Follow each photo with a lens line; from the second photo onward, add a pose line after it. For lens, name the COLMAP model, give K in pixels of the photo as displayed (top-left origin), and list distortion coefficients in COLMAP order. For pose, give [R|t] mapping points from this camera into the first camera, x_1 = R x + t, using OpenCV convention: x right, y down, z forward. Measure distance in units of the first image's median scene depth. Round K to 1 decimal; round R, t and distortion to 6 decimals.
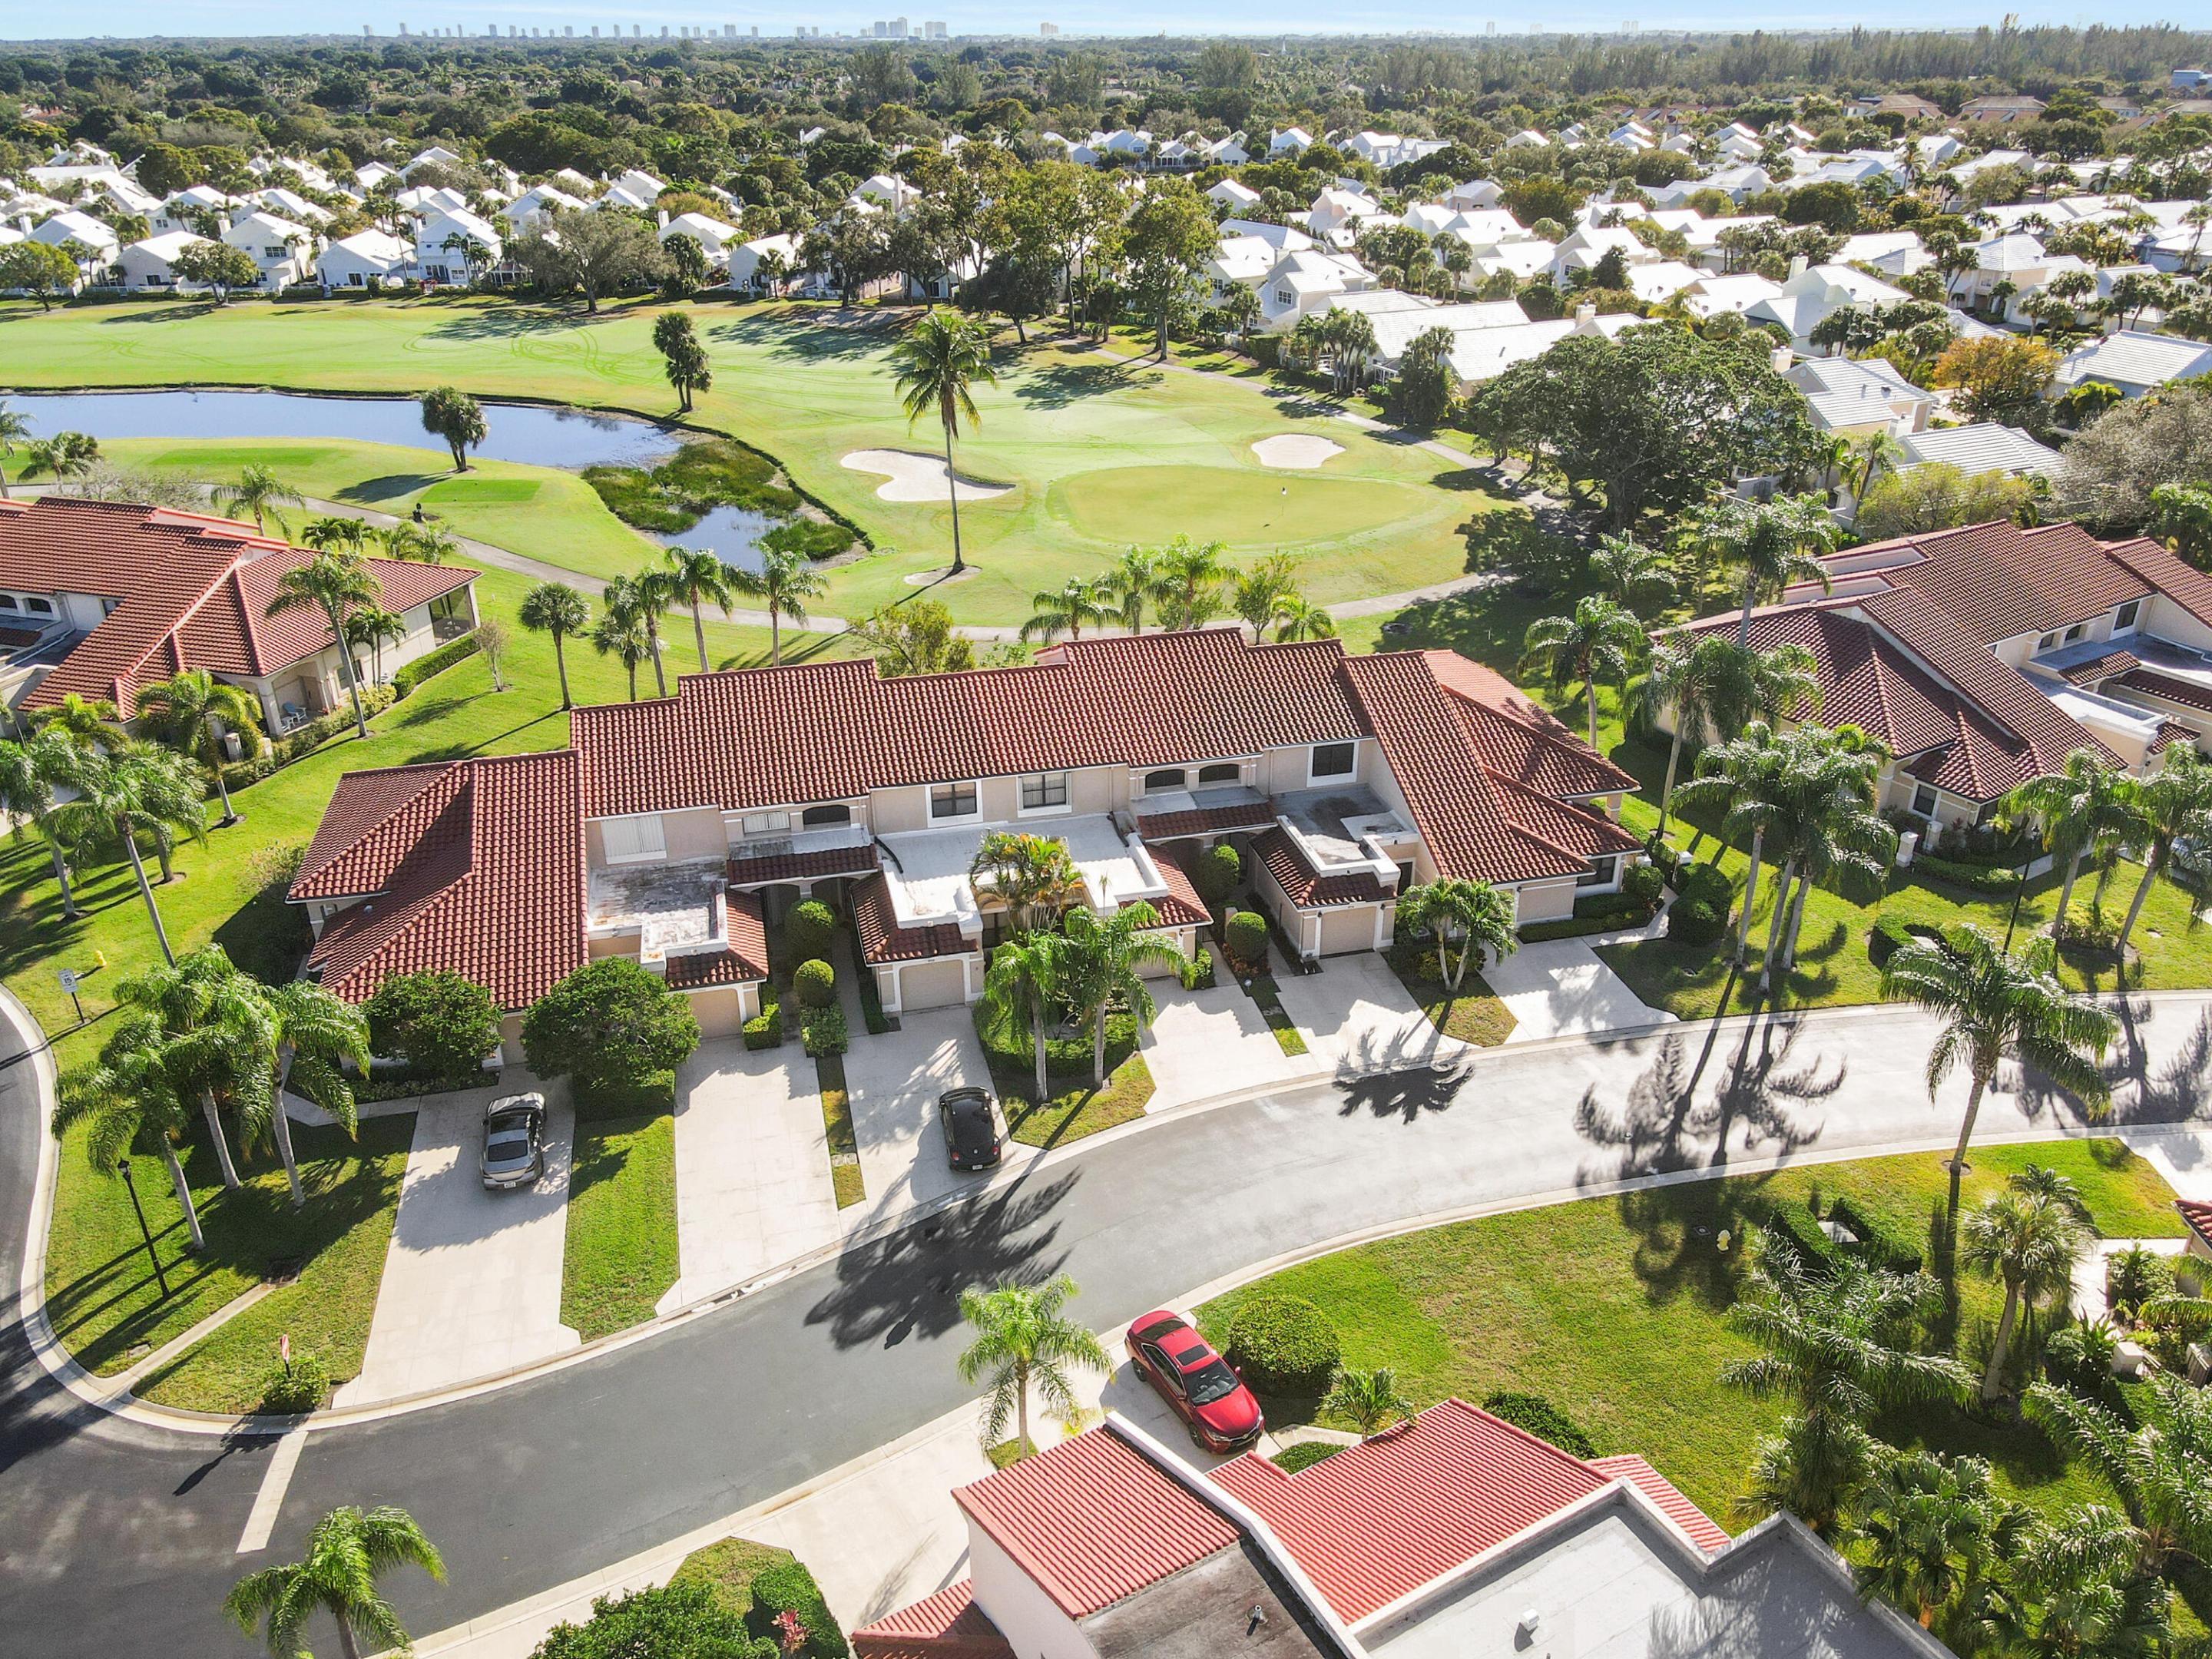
lens RADIAL K [[1615.8, 0, 1106.0], [0, 1615.8, 829.5], [0, 0, 1]] dist [0.023087, 0.001889]
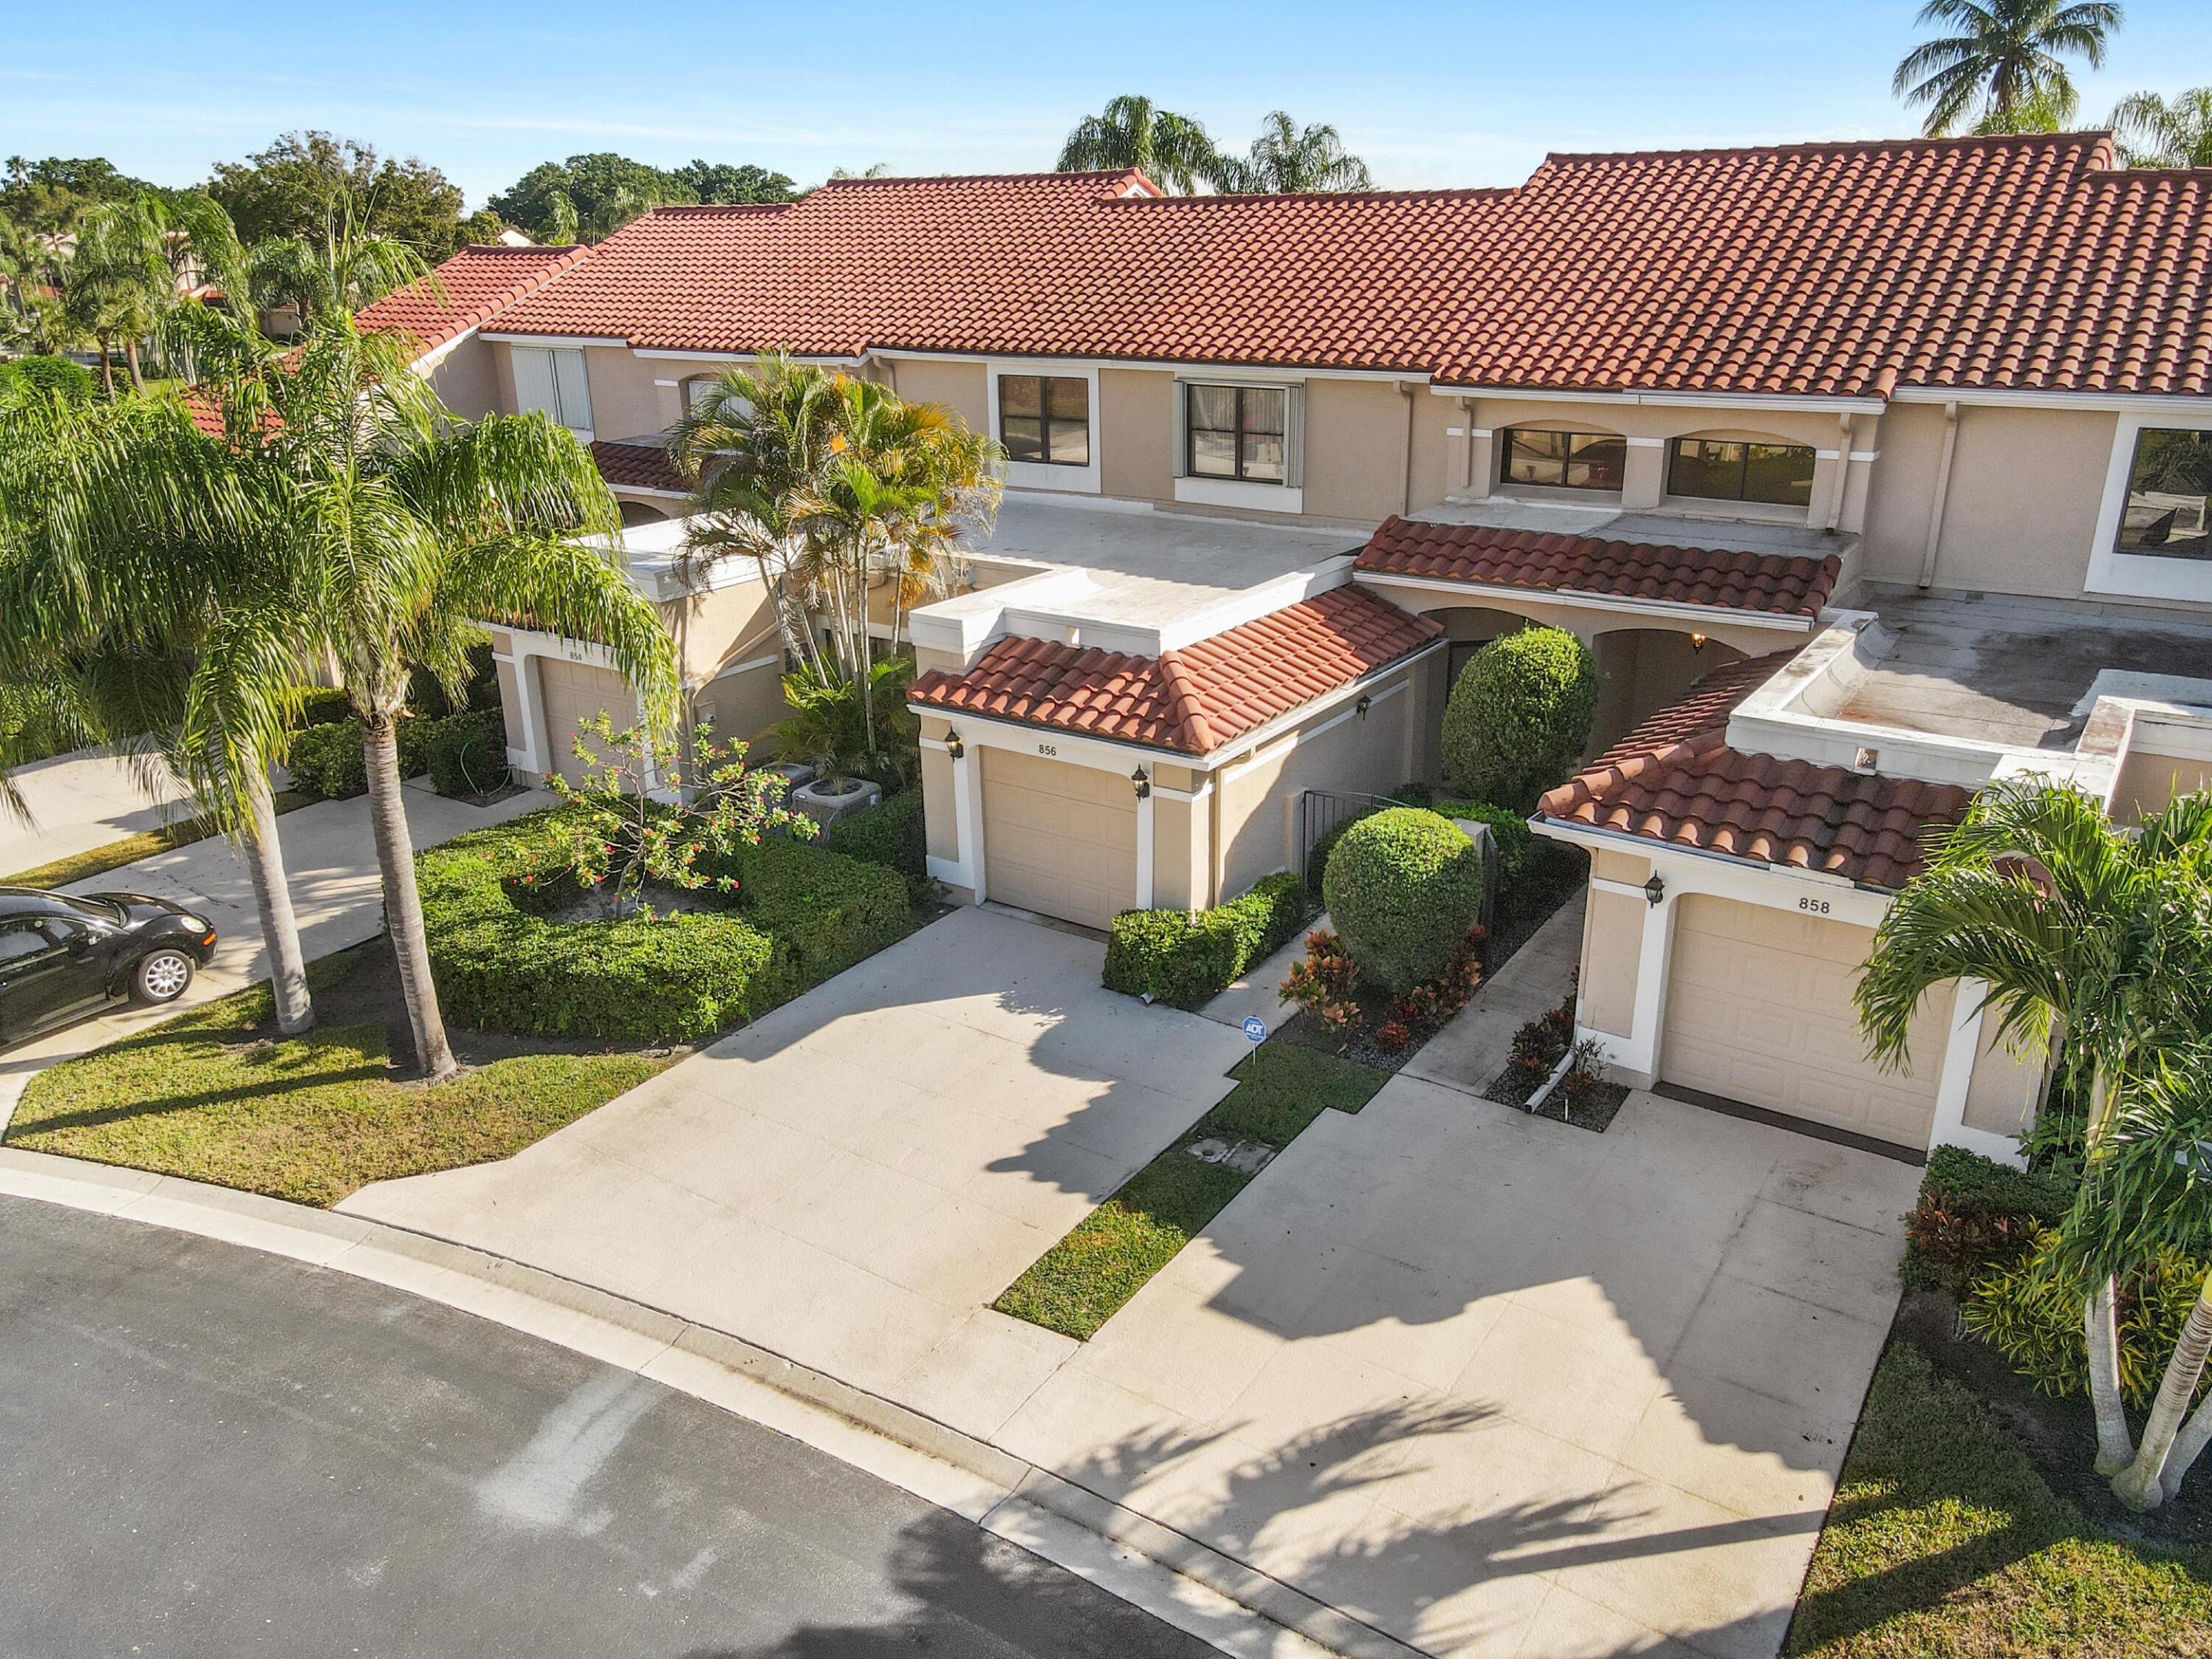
lens RADIAL K [[1627.7, 0, 1106.0], [0, 1627.7, 829.5], [0, 0, 1]] dist [0.002337, 0.002898]
pose [[0.667415, 0.257353, -0.698803, 0.248364], [-0.325130, 0.944927, 0.037468, 0.063071], [0.669961, 0.202196, 0.714332, 0.802967]]
